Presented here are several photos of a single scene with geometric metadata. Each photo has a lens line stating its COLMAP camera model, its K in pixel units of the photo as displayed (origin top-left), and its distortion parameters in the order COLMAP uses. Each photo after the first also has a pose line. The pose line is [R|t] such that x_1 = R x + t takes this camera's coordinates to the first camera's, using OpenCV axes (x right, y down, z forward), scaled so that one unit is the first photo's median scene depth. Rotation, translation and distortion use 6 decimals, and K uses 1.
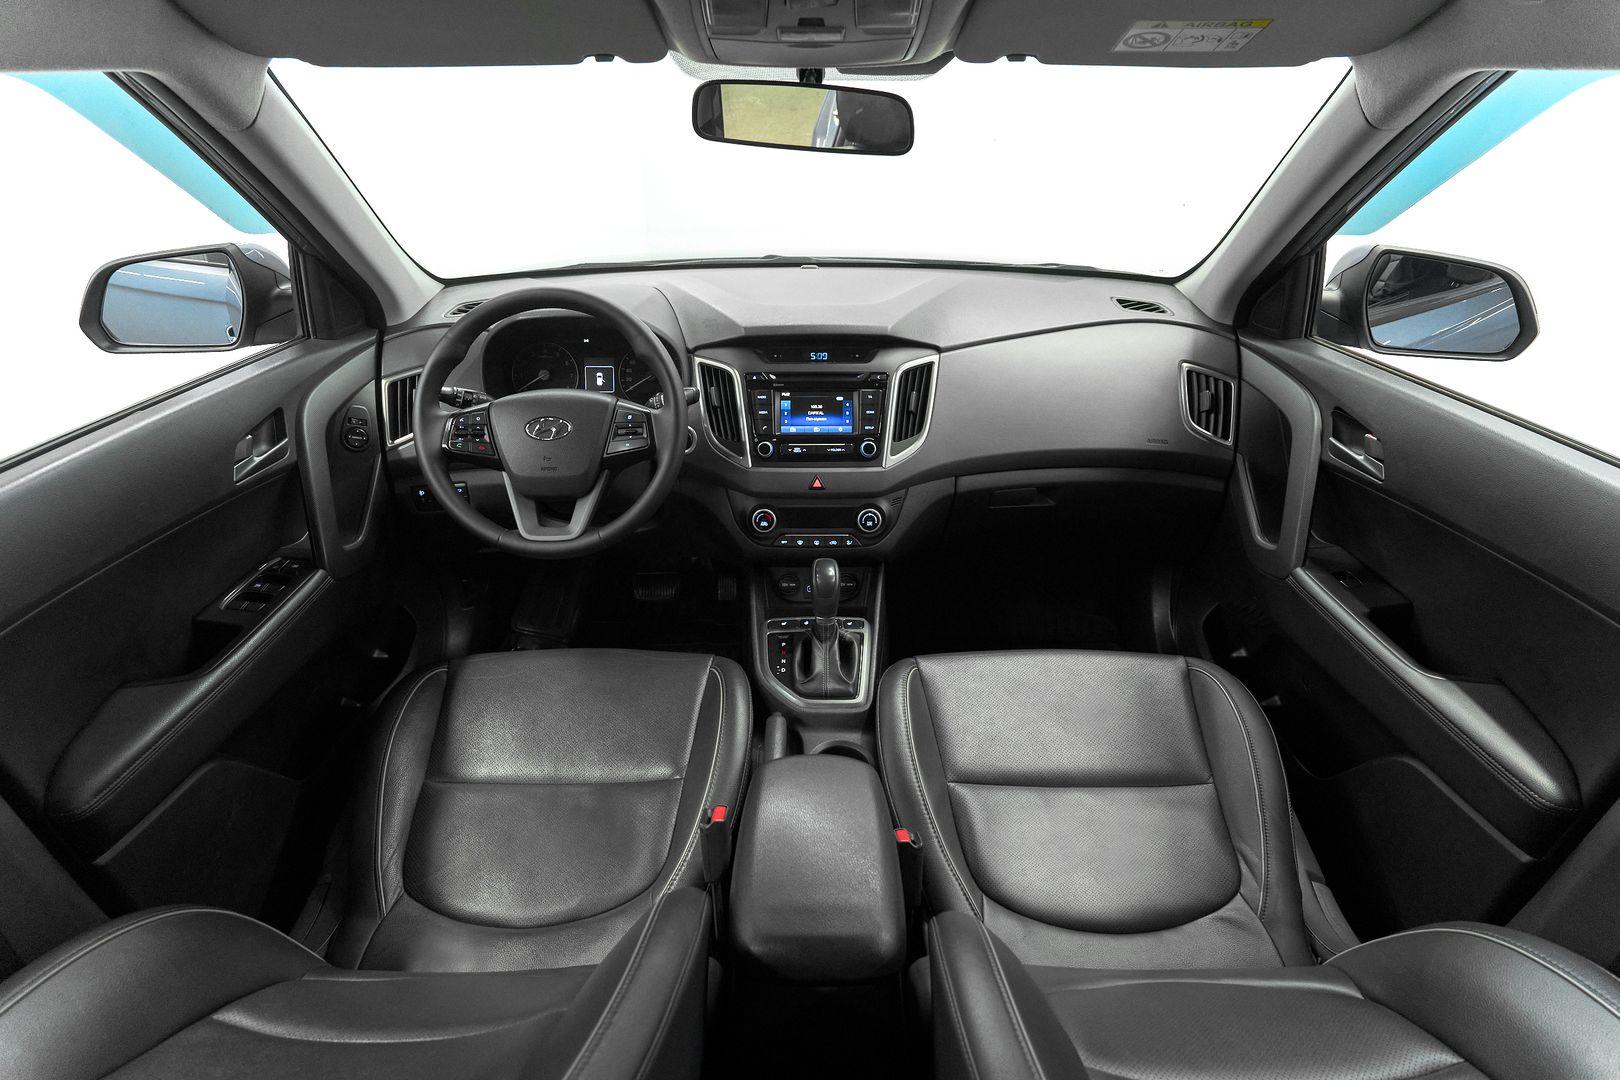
lens RADIAL K [[863.8, 0, 808.3], [0, 863.8, 542.8], [0, 0, 1]] dist [0.010474, 0.001805]
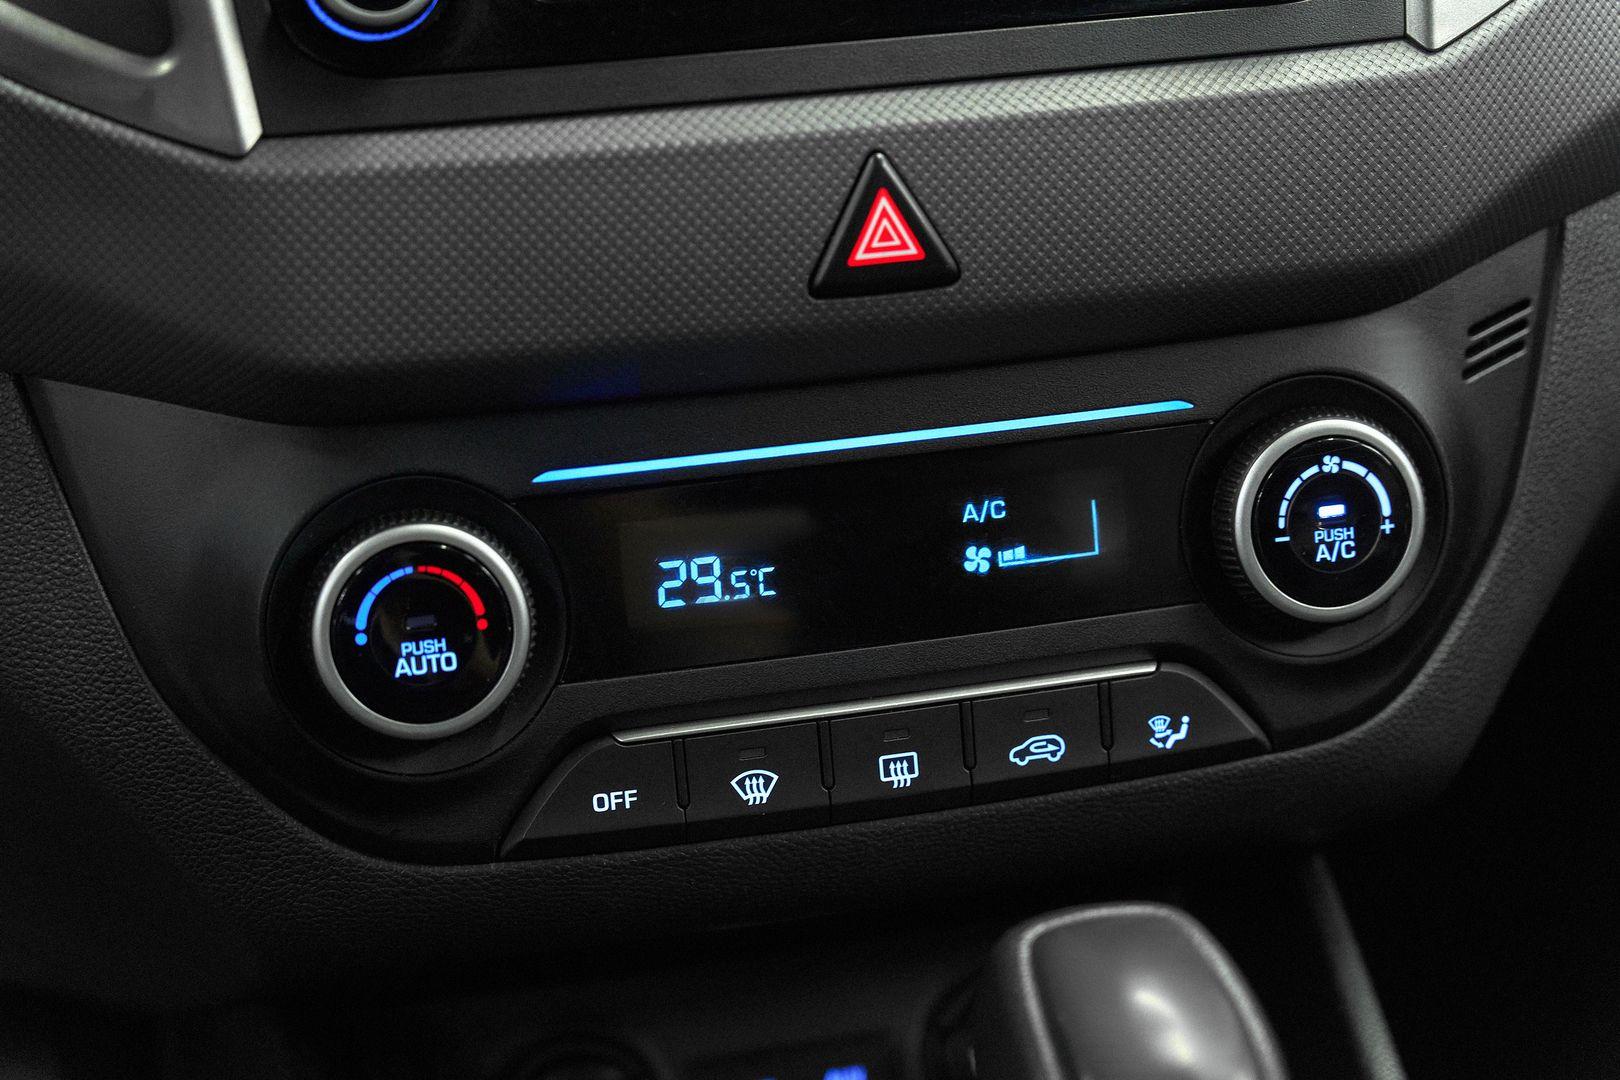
lens RADIAL K [[3197.4, 0, 772.3], [0, 3197.4, 487.2], [0, 0, 1]] dist [-0.142754, 0.000000]
pose [[0.971776, -0.110770, 0.208282, -0.090115], [0.123892, 0.990984, -0.051006, -0.017561], [-0.200754, 0.075370, 0.976738, 0.601006]]
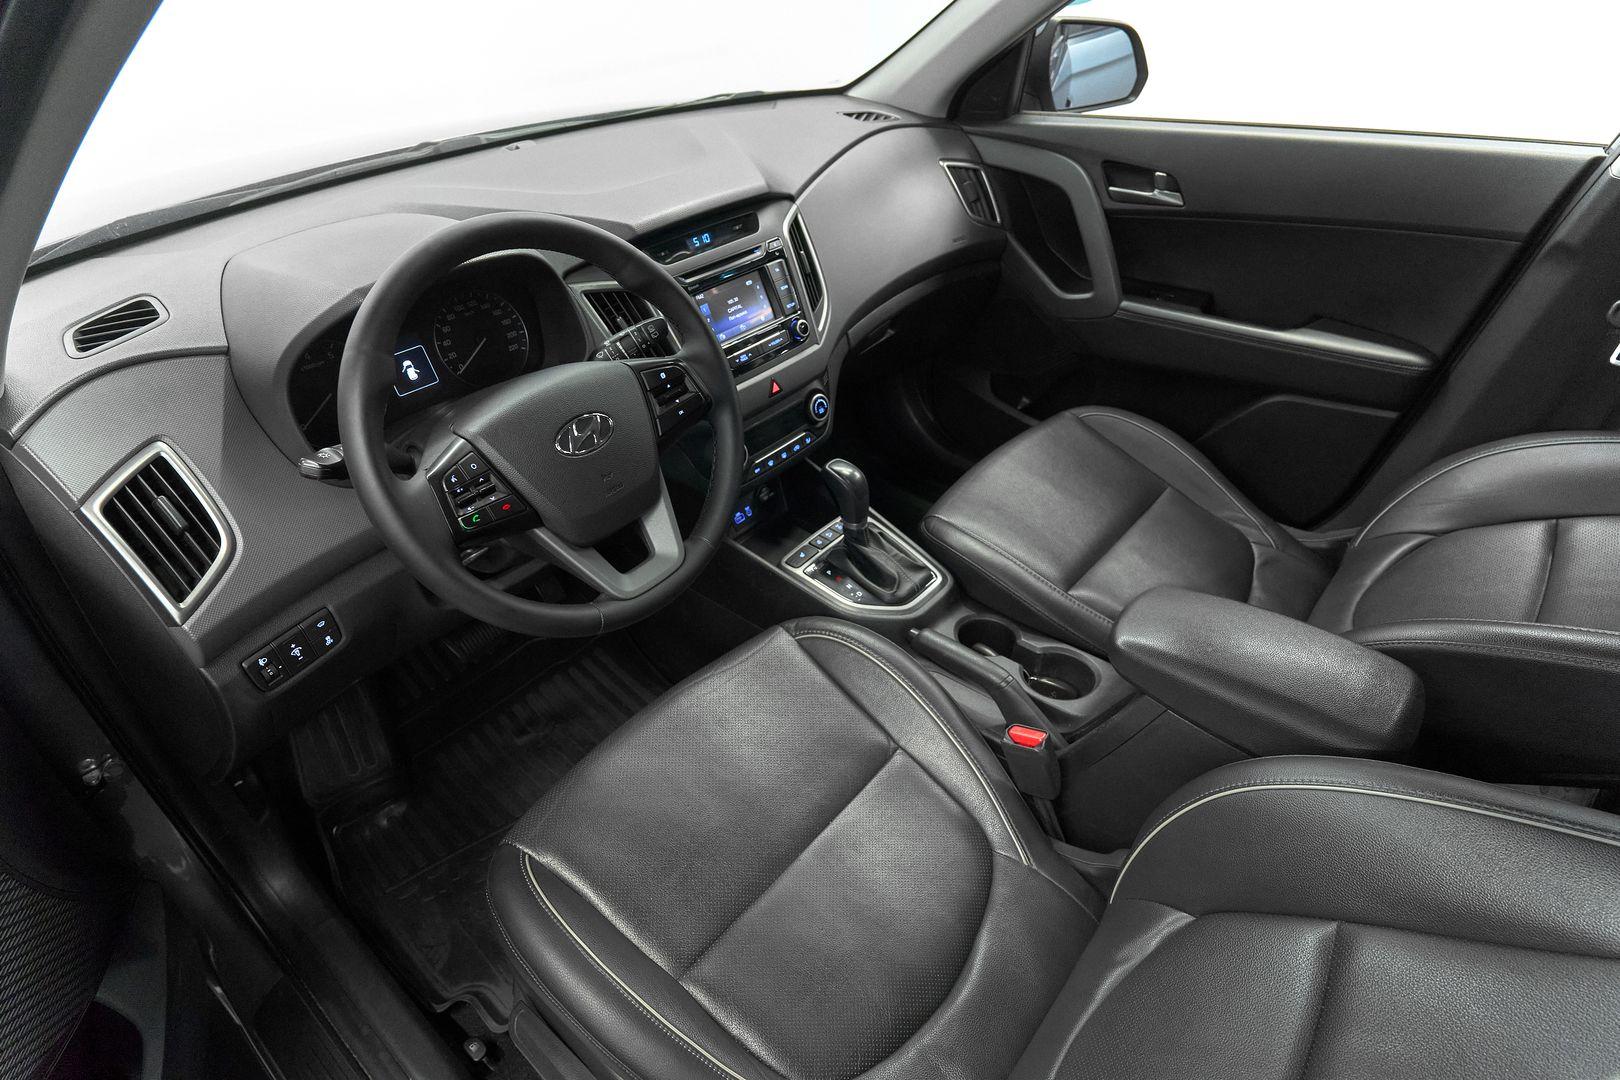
lens RADIAL K [[863.8, 0, 811.7], [0, 863.8, 543.1], [0, 0, 1]] dist [0.010474, 0.001805]
pose [[0.649734, -0.465107, 0.601267, -0.535848], [0.378946, 0.883859, 0.274212, -0.149969], [-0.658973, 0.049683, 0.750524, 0.346597]]
